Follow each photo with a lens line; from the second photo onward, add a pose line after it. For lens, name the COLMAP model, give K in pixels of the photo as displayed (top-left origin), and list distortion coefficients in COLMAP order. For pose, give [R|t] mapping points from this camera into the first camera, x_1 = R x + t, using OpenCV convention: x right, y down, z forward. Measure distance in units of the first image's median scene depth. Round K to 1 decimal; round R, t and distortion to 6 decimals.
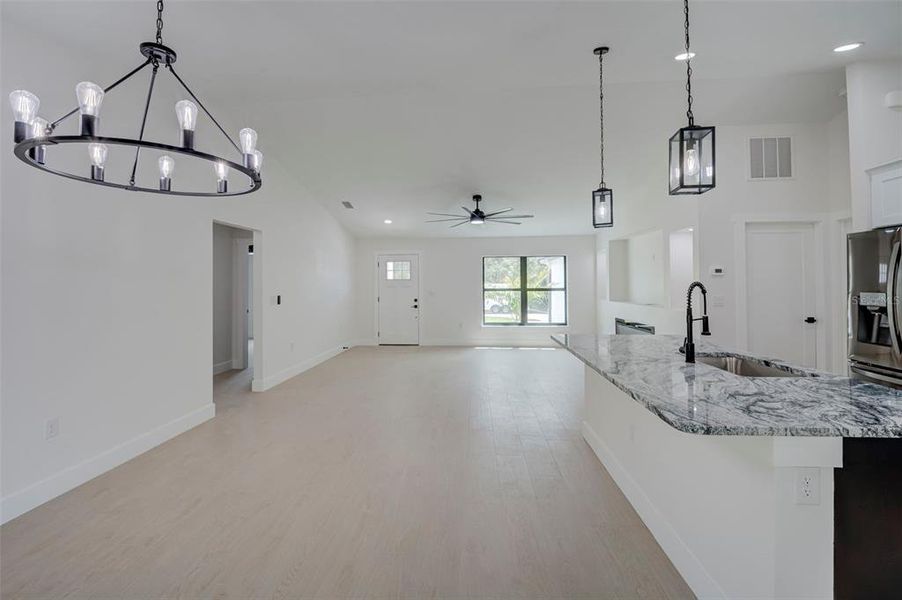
lens RADIAL K [[368.5, 0, 447.9], [0, 368.5, 272.7], [0, 0, 1]] dist [0.000787, -0.000068]
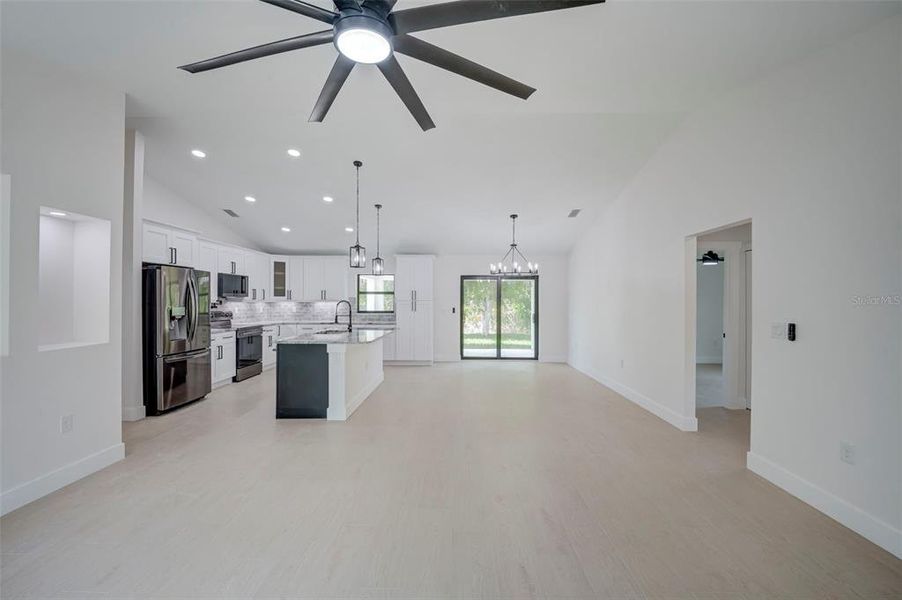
lens RADIAL K [[373.9, 0, 451.0], [0, 373.9, 300.0], [0, 0, 1]] dist [0.001401, -0.000272]
pose [[-0.997987, 0.002376, -0.063378, 0.030684], [0.004409, 0.999480, -0.031957, 0.027349], [0.063269, -0.032173, -0.997478, 0.914427]]
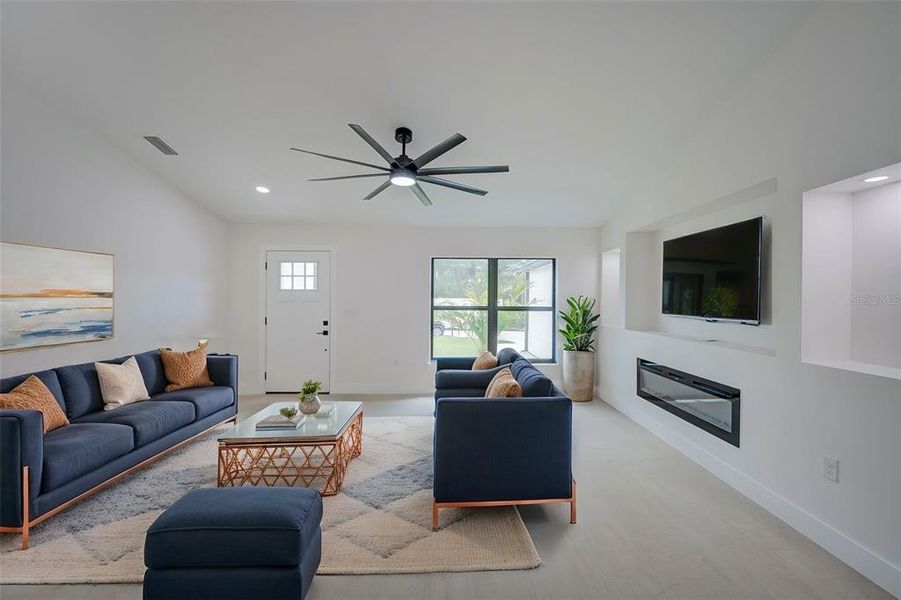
lens RADIAL K [[373.5, 0, 450.5], [0, 373.5, 300.0], [0, 0, 1]] dist [0.001401, -0.000272]
pose [[0.997176, 0.013964, 0.073785, 0.082067], [-0.016263, 0.999398, 0.030658, 0.011639], [-0.073313, -0.031772, 0.996803, 0.341866]]
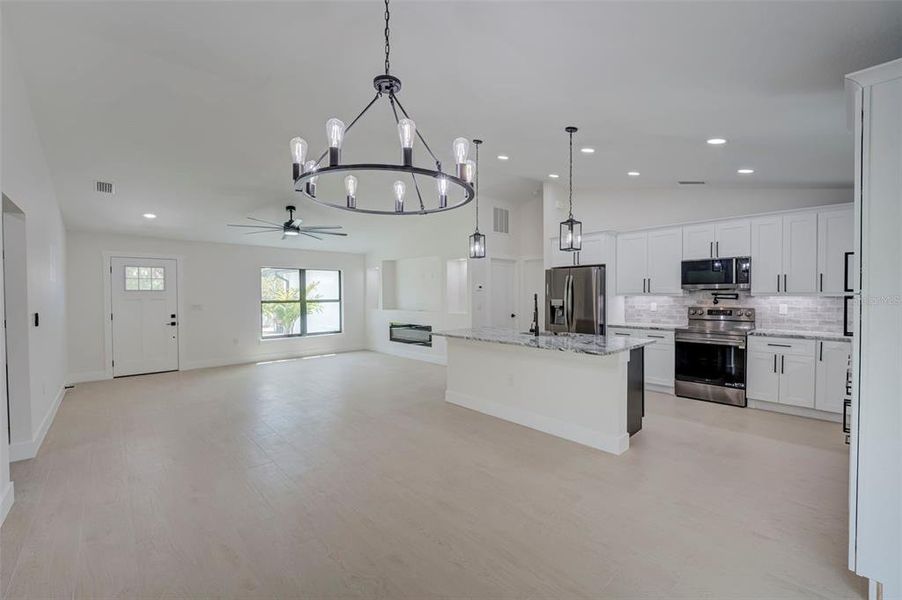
lens RADIAL K [[373.9, 0, 451.0], [0, 373.9, 300.0], [0, 0, 1]] dist [0.001401, -0.000272]
pose [[0.691111, -0.009362, 0.722688, -0.263506], [-0.020587, 0.999255, 0.032632, 0.000012], [-0.722455, -0.037431, 0.690404, -0.013460]]
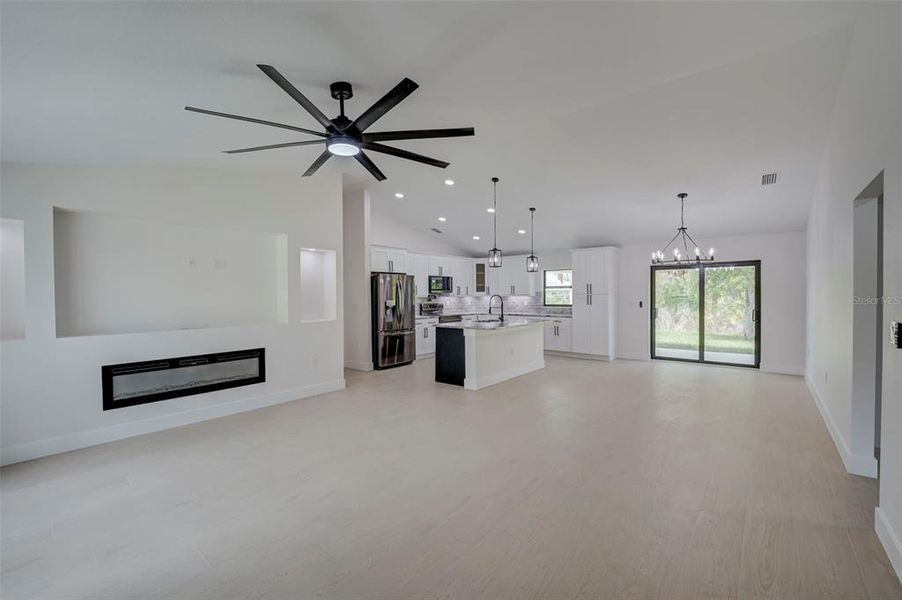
lens RADIAL K [[373.9, 0, 451.0], [0, 373.9, 300.0], [0, 0, 1]] dist [0.001401, -0.000272]
pose [[-0.817075, 0.003649, 0.576520, -0.191395], [-0.007117, 0.999840, -0.016415, 0.030598], [-0.576488, -0.017516, -0.816918, 0.939236]]
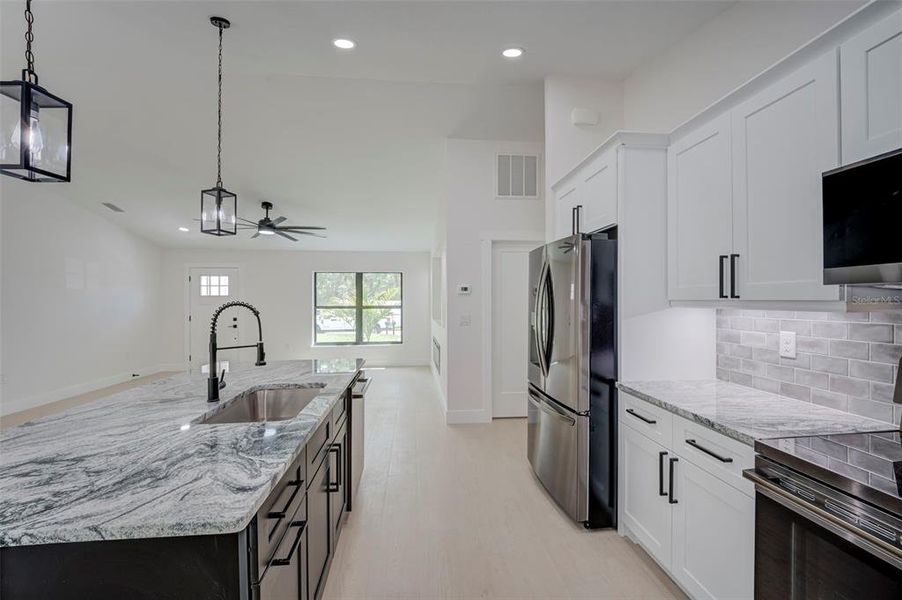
lens RADIAL K [[367.3, 0, 451.0], [0, 367.3, 300.0], [0, 0, 1]] dist [-0.020389, -0.000188]
pose [[0.980491, 0.003431, 0.196533, 0.257026], [-0.009135, 0.999563, 0.028123, -0.001631], [-0.196350, -0.029370, 0.980094, 0.028139]]
